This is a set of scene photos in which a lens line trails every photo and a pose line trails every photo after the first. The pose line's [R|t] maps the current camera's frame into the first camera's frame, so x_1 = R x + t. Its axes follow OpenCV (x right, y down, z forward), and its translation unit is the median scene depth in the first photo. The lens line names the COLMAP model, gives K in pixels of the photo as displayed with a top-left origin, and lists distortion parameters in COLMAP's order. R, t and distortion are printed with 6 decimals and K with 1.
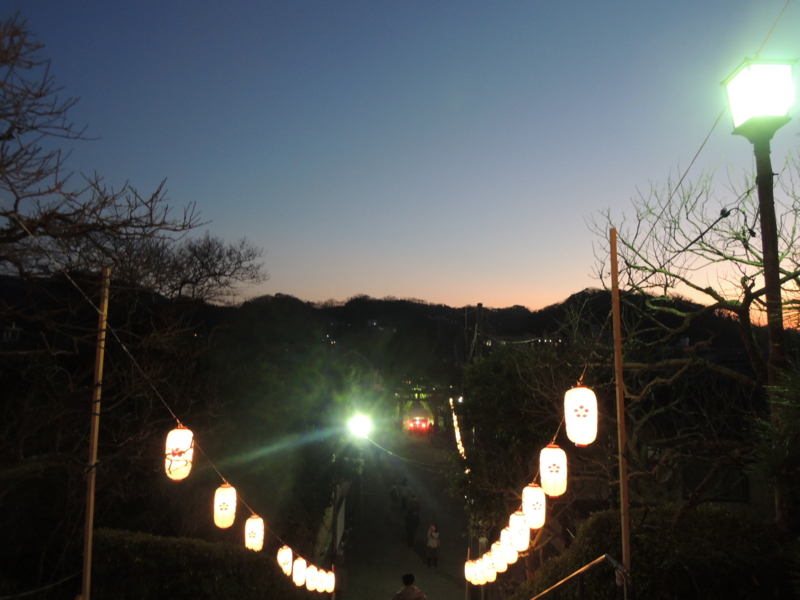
lens RADIAL K [[568.8, 0, 400.0], [0, 568.8, 300.0], [0, 0, 1]] dist [-0.019493, -0.004925]
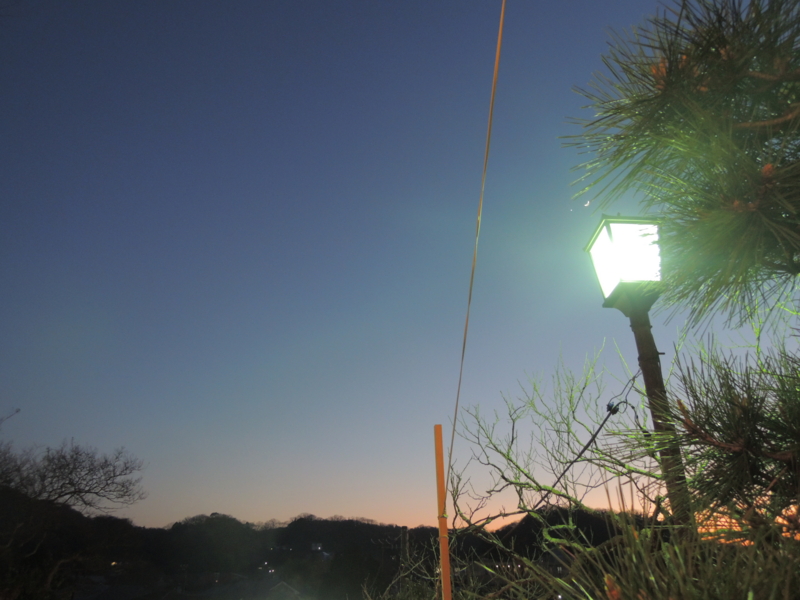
lens RADIAL K [[568.8, 0, 400.0], [0, 568.8, 300.0], [0, 0, 1]] dist [-0.019493, -0.004925]
pose [[0.996202, 0.025924, 0.083125, 0.194597], [0.005910, 0.932319, -0.361588, -0.014270], [-0.086872, 0.360706, 0.928625, 0.230434]]
